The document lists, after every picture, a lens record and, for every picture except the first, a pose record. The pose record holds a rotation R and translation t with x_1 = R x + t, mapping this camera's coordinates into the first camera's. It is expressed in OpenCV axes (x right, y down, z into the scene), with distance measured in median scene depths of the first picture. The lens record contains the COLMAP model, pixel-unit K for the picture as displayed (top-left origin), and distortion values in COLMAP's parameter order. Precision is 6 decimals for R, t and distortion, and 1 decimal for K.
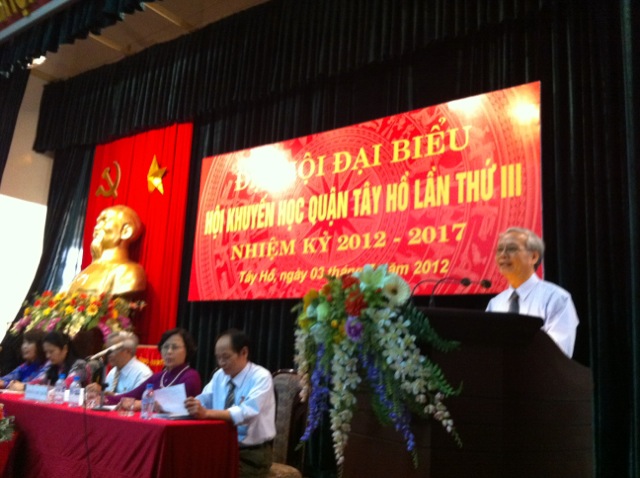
lens RADIAL K [[572.2, 0, 319.6], [0, 572.2, 262.6], [0, 0, 1]] dist [0.093830, -0.259592]
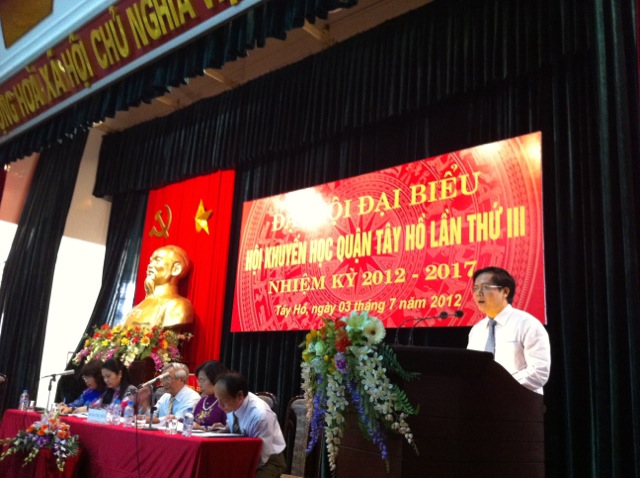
lens RADIAL K [[575.0, 0, 321.2], [0, 575.0, 257.0], [0, 0, 1]] dist [0.111326, -0.297921]
pose [[0.996347, -0.018009, -0.083473, 0.044570], [0.013509, 0.998441, -0.054156, -0.017148], [0.084318, 0.052831, 0.995037, -0.102400]]
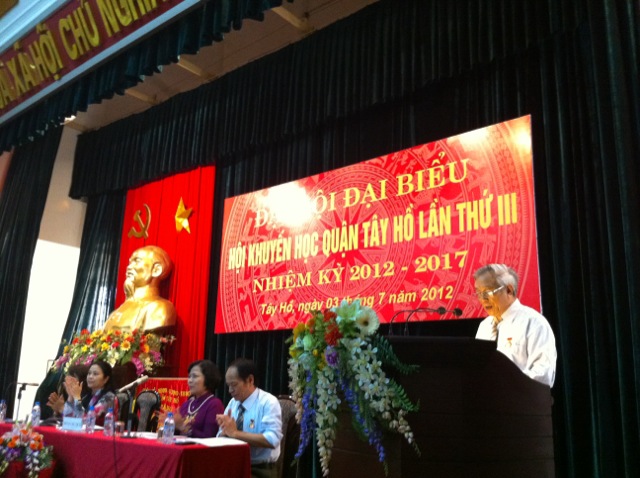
lens RADIAL K [[575.0, 0, 321.2], [0, 575.0, 257.0], [0, 0, 1]] dist [0.111326, -0.297921]
pose [[0.997335, -0.044536, -0.057795, 0.040338], [0.041341, 0.997611, -0.055337, -0.007912], [0.060121, 0.052800, 0.996794, -0.063119]]
